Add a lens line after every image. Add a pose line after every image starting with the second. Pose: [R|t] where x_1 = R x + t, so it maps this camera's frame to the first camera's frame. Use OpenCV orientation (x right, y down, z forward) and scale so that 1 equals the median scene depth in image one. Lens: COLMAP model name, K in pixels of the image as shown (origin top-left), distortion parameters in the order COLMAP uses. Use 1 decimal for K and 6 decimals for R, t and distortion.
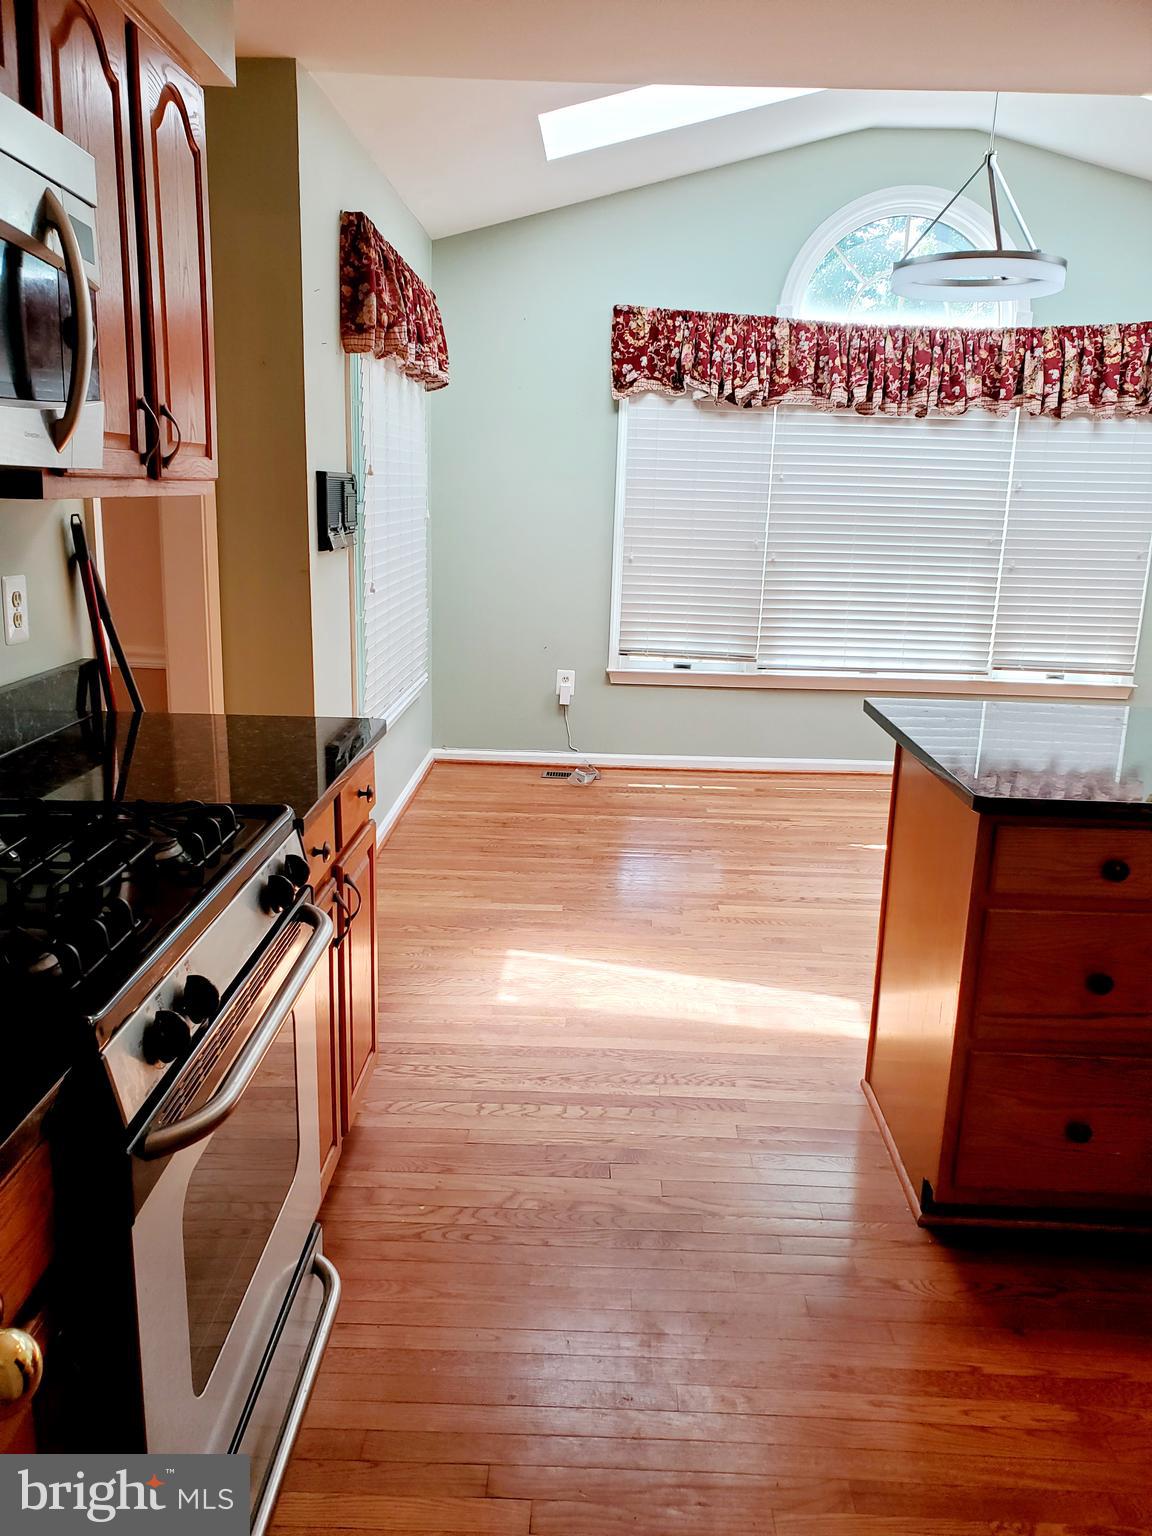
lens RADIAL K [[1295.3, 0, 579.2], [0, 1295.3, 817.7], [0, 0, 1]] dist [0.118710, 0.052390]
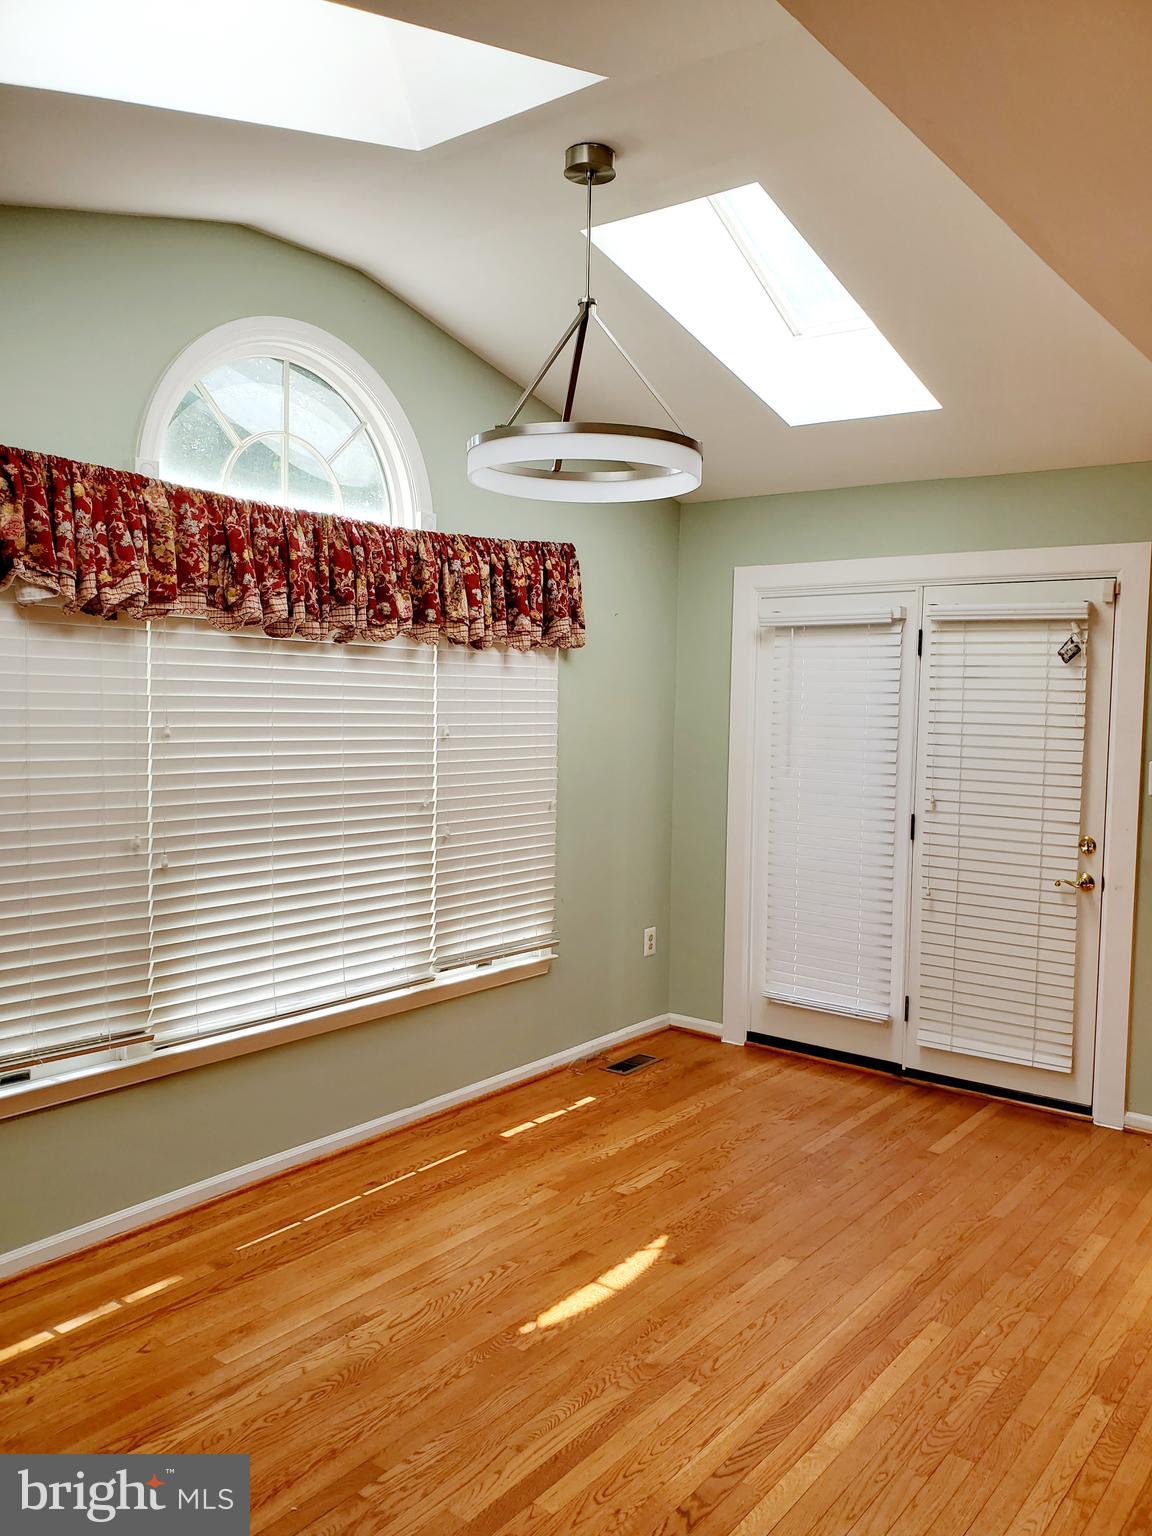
lens RADIAL K [[1295.3, 0, 579.2], [0, 1295.3, 817.7], [0, 0, 1]] dist [0.118710, 0.052390]
pose [[0.612870, -0.105803, 0.783069, -0.208389], [0.205416, 0.978257, -0.028594, -0.172354], [-0.763017, 0.178379, 0.621278, 0.511452]]
